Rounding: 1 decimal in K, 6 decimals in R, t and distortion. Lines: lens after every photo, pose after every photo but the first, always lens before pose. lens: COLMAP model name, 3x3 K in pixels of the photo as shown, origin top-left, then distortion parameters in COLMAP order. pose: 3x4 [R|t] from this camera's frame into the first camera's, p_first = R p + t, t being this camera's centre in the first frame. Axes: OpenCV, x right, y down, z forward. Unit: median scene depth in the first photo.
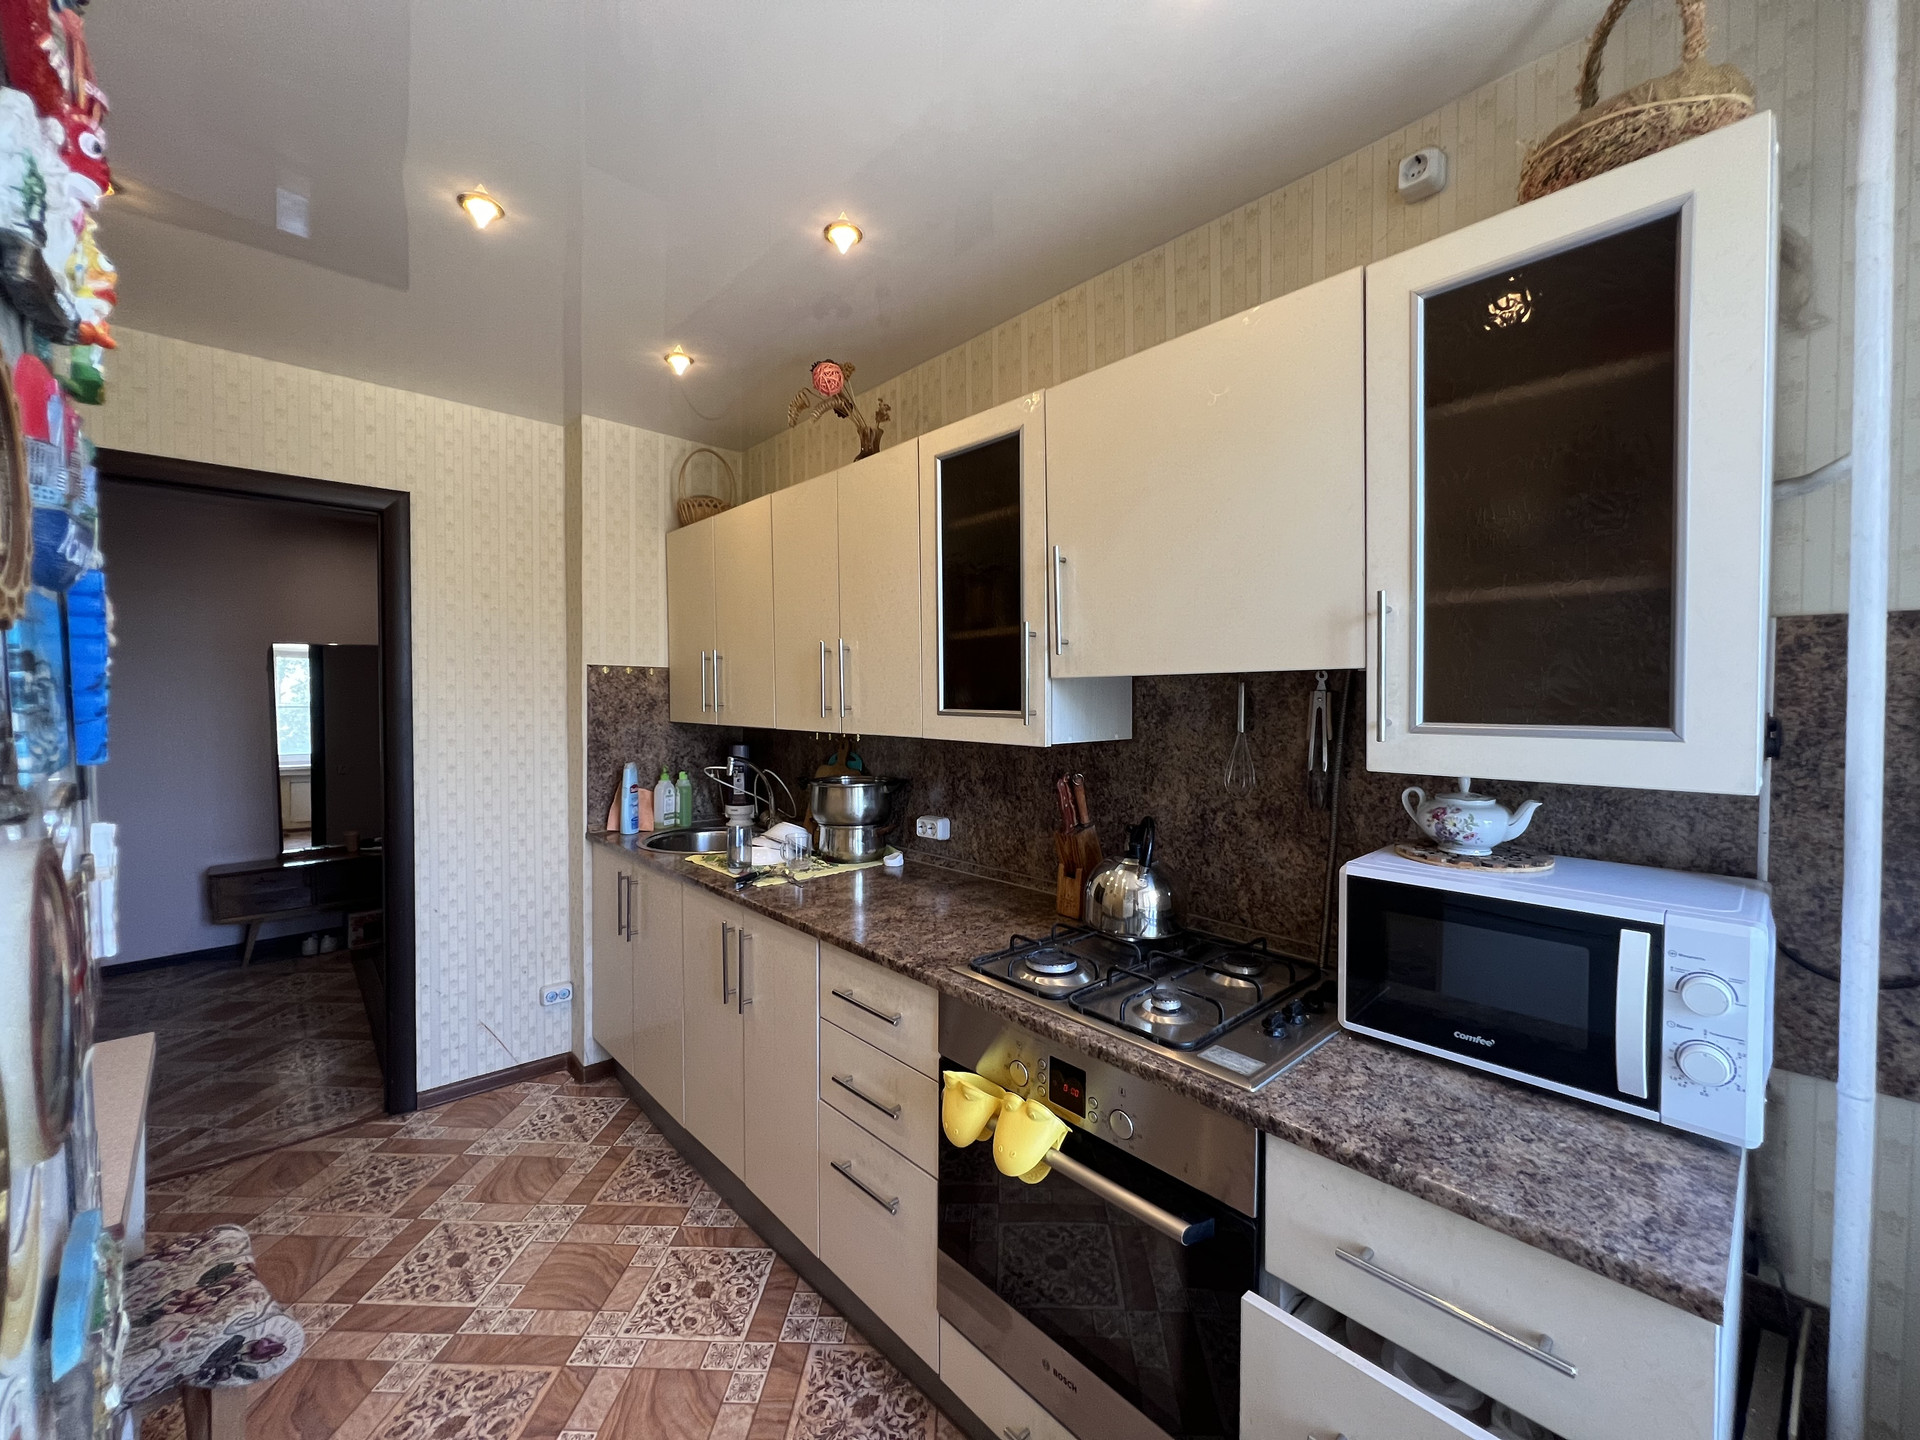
lens RADIAL K [[772.4, 0, 964.2], [0, 772.4, 717.5], [0, 0, 1]] dist [-0.003894, 0.001251]
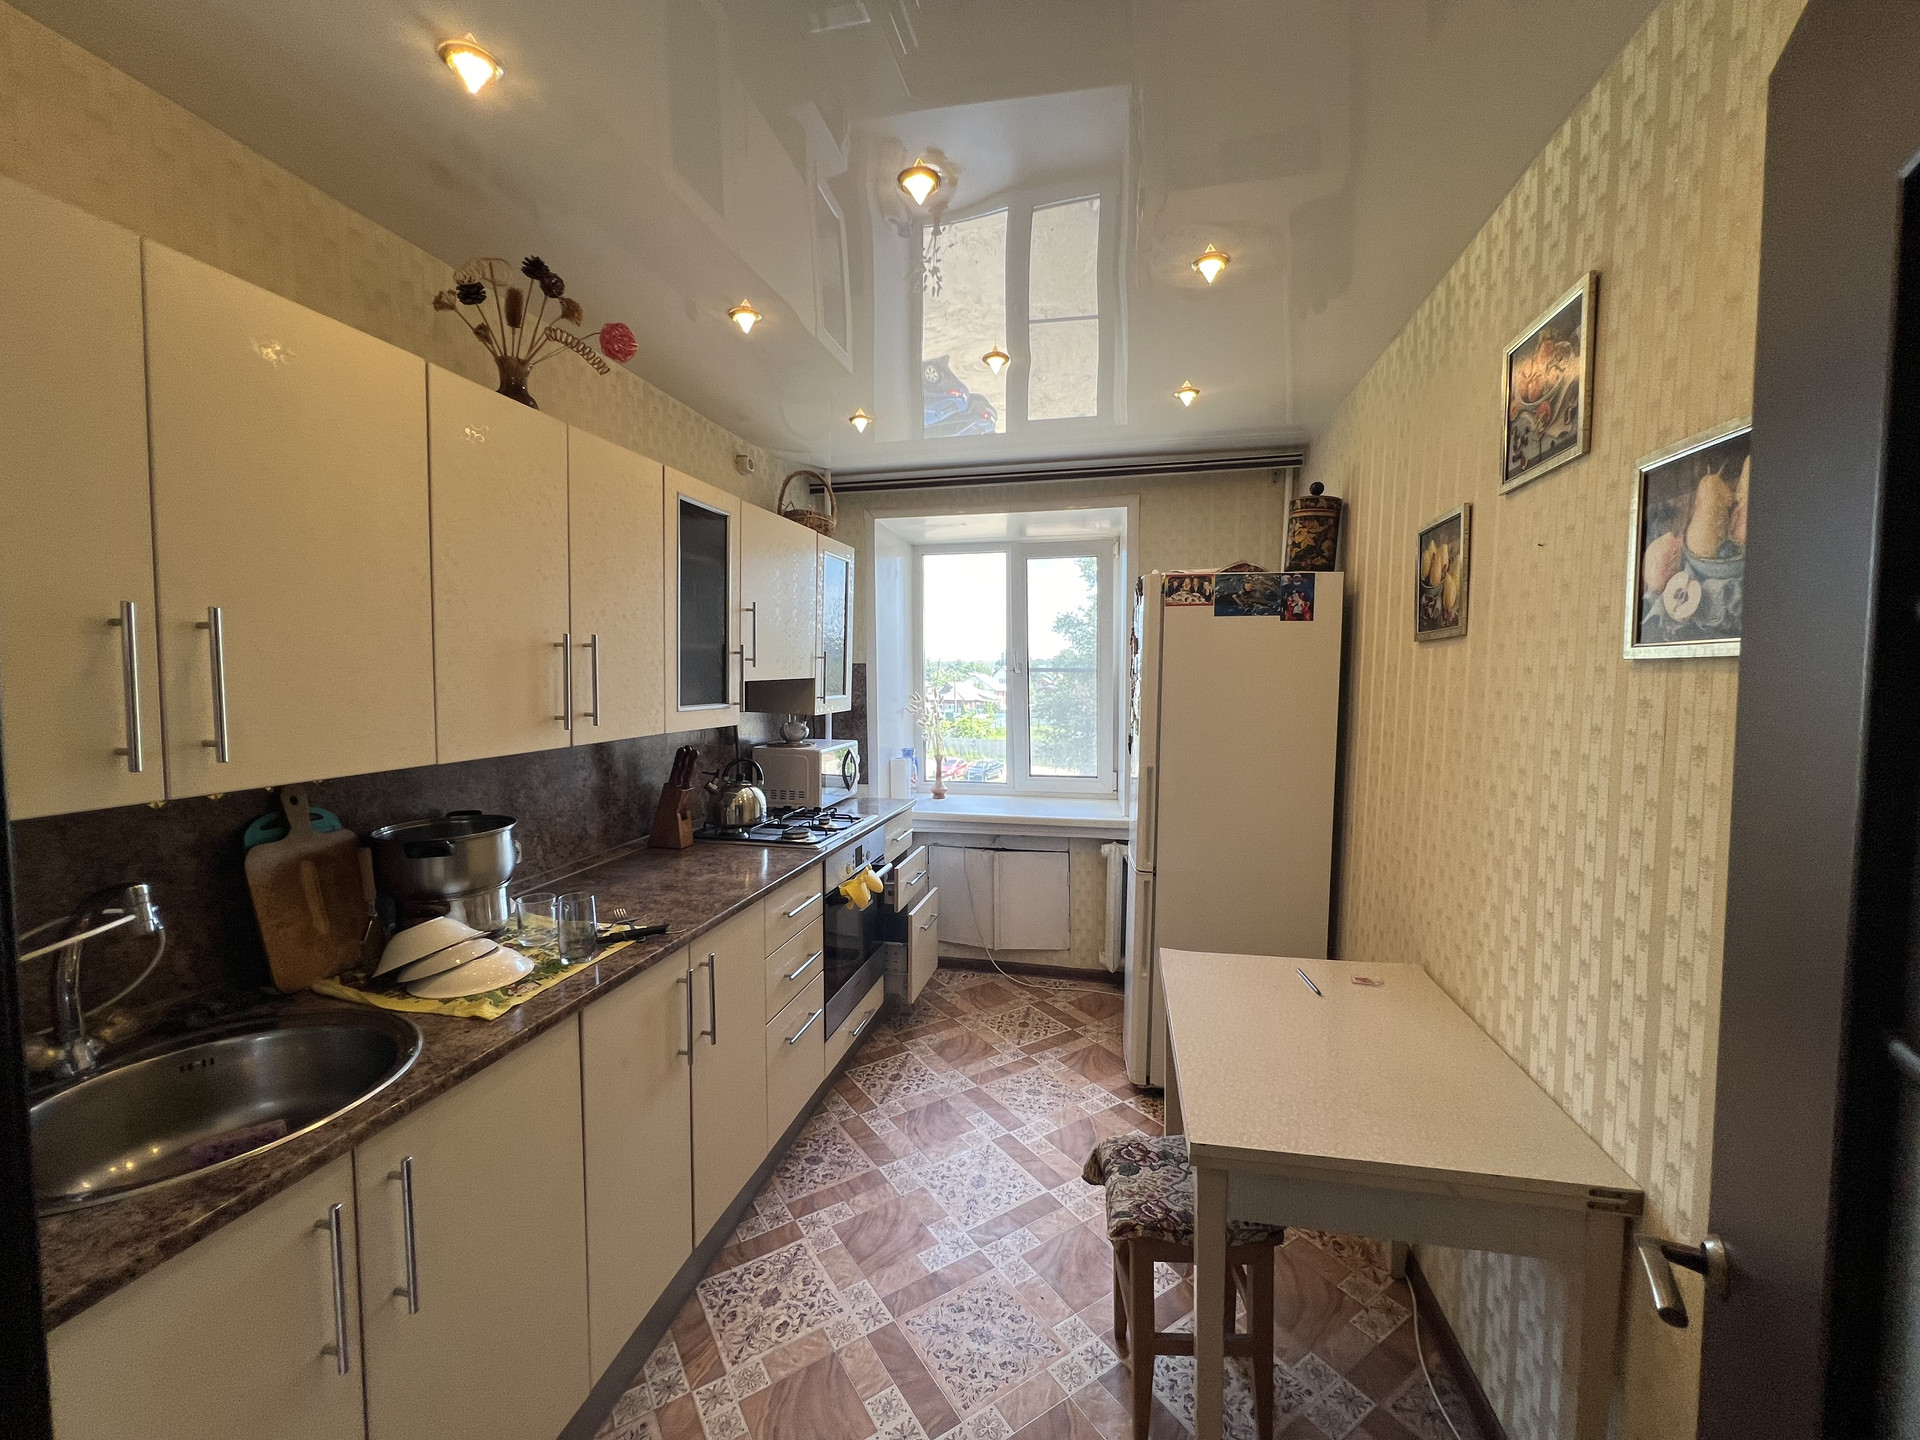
lens RADIAL K [[772.4, 0, 964.2], [0, 772.4, 717.5], [0, 0, 1]] dist [-0.003894, 0.001251]
pose [[-0.574567, -0.047403, 0.817084, -1.305553], [0.017515, 0.997381, 0.070180, -0.073805], [-0.818270, 0.054634, -0.572232, 1.371770]]
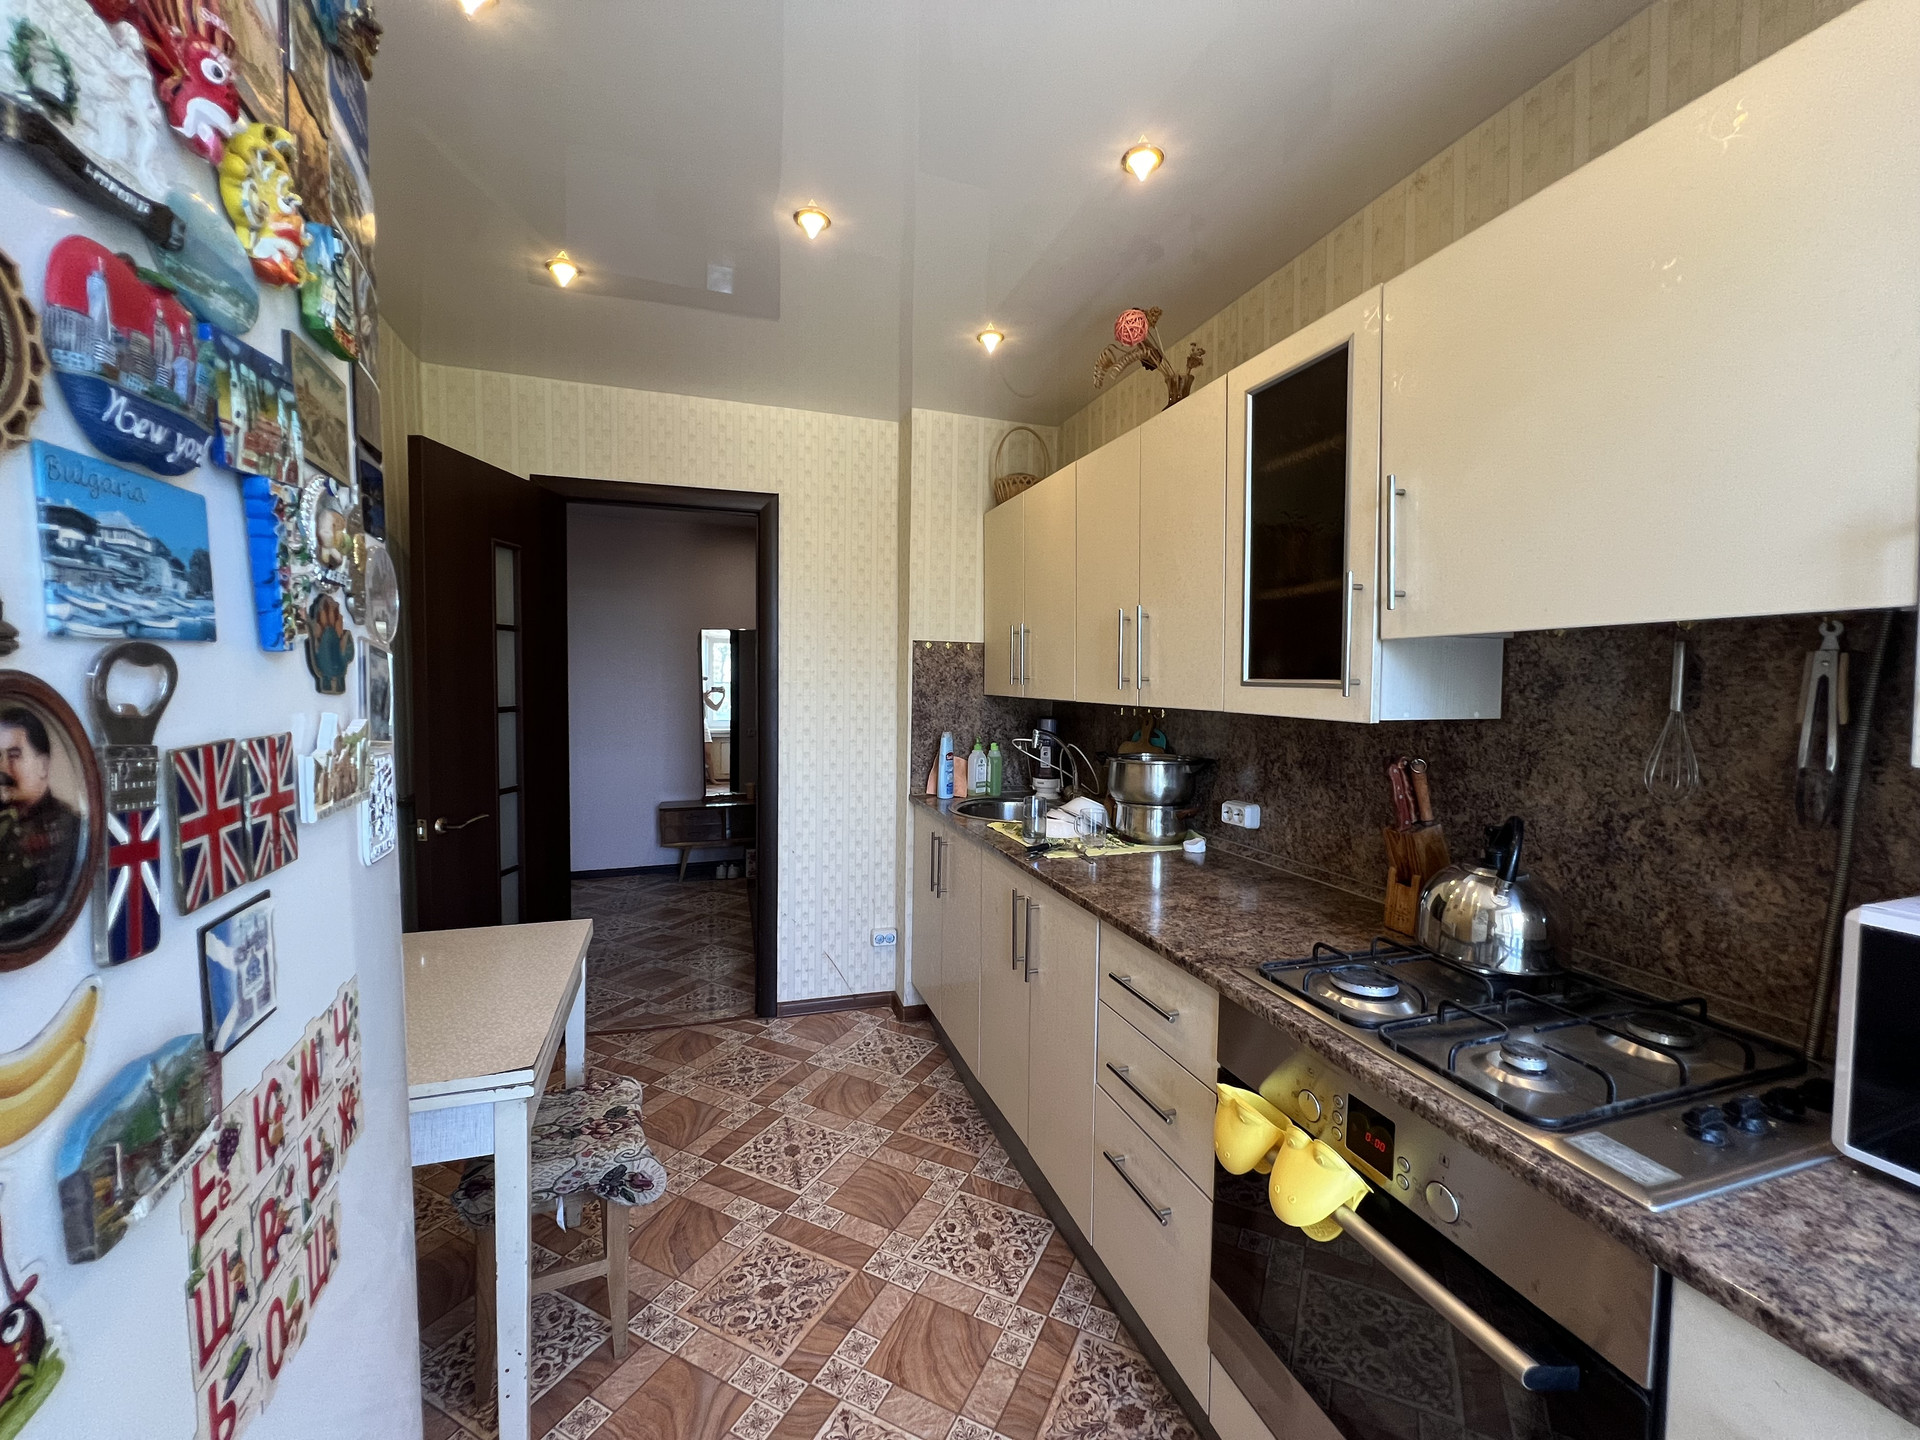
lens RADIAL K [[772.4, 0, 964.2], [0, 772.4, 717.5], [0, 0, 1]] dist [-0.003894, 0.001251]
pose [[0.910273, 0.028537, -0.413025, 0.045227], [-0.020000, 0.999488, 0.024980, 0.018094], [0.413526, -0.014478, 0.910377, 0.062054]]
